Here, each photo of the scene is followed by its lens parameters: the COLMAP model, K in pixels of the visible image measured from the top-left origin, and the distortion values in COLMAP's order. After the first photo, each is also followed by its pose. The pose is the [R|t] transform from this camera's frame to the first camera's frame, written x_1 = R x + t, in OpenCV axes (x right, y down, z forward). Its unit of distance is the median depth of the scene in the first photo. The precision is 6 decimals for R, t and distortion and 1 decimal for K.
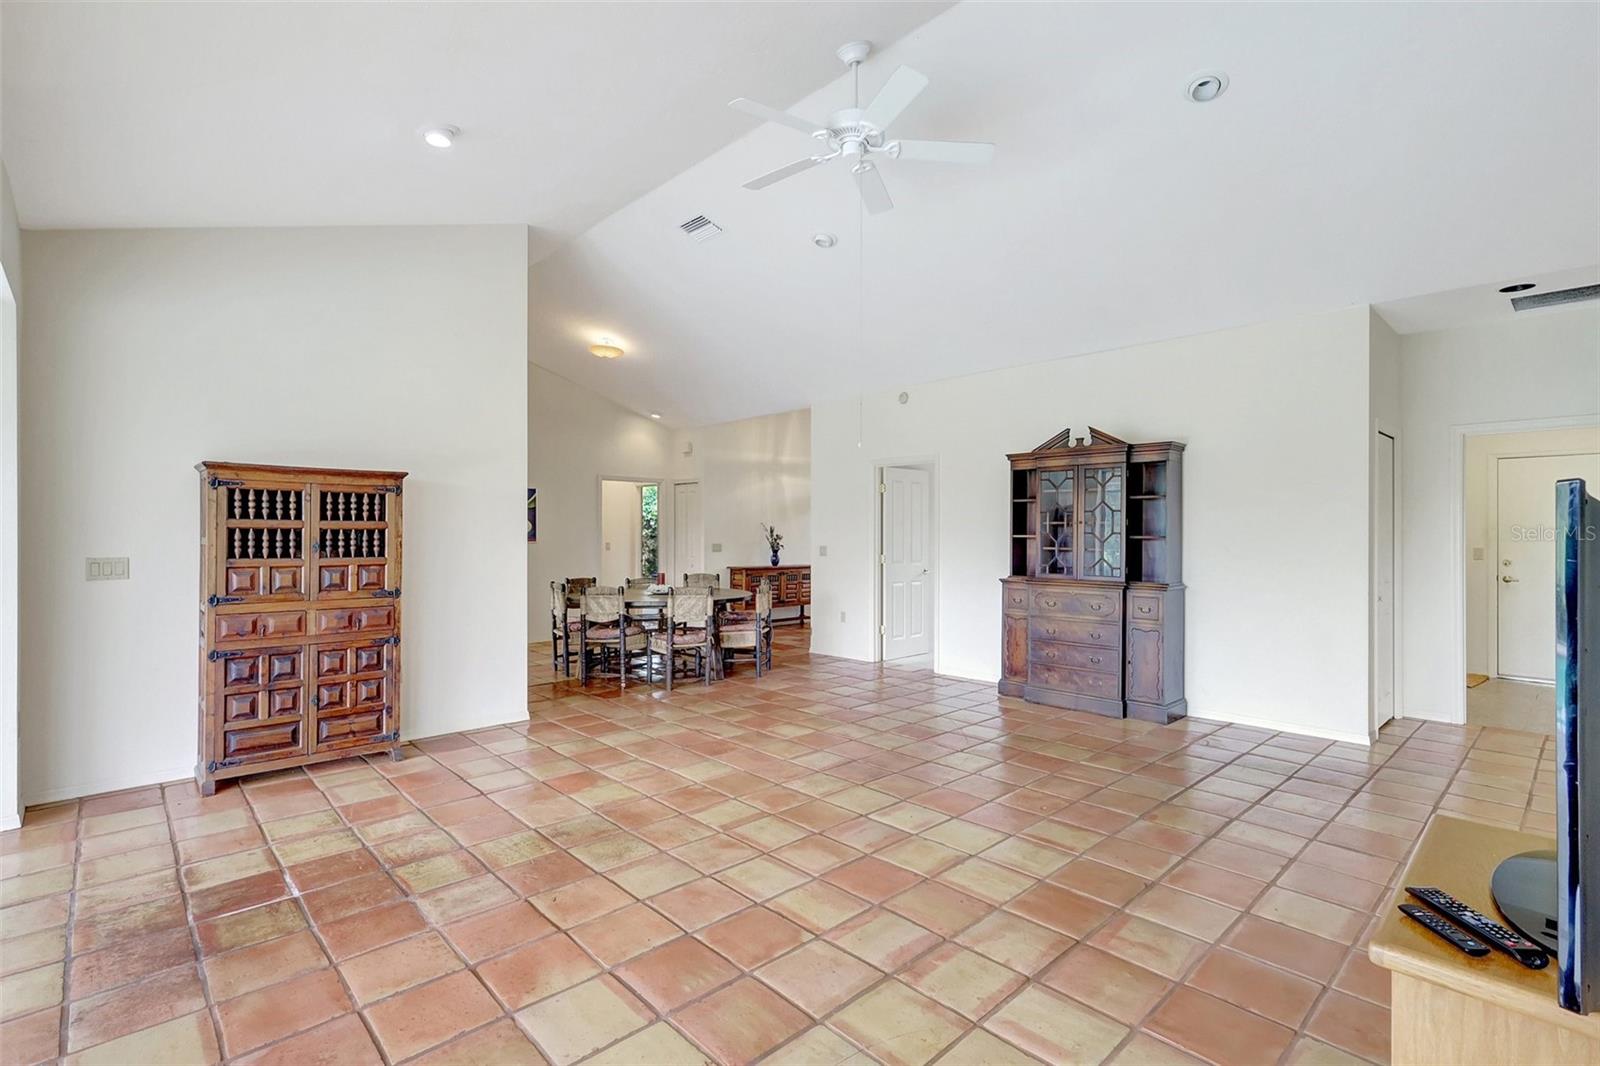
lens RADIAL K [[740.0, 0, 802.6], [0, 740.0, 529.7], [0, 0, 1]] dist [0.005266, -0.000846]
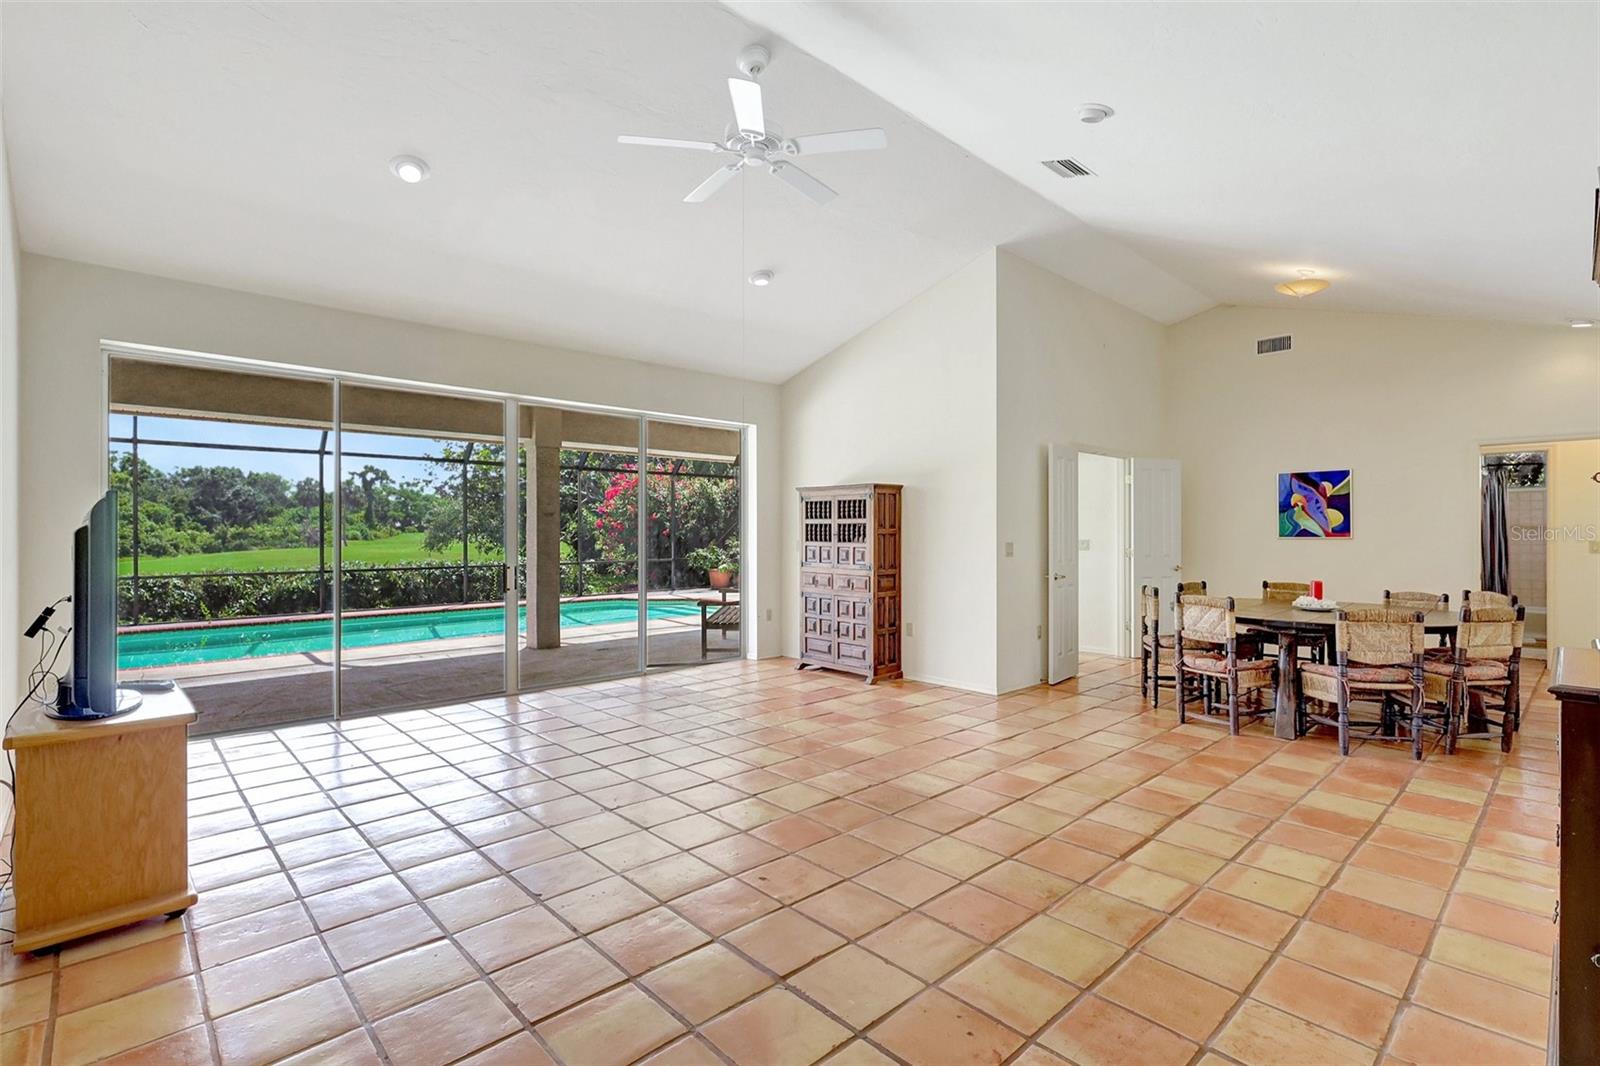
lens RADIAL K [[740.0, 0, 784.3], [0, 740.0, 531.5], [0, 0, 1]] dist [0.005266, -0.000846]
pose [[-0.006622, -0.001698, -0.999977, 0.952366], [0.003273, 0.999993, -0.001720, 0.017398], [0.999973, -0.003284, -0.006616, 0.900300]]
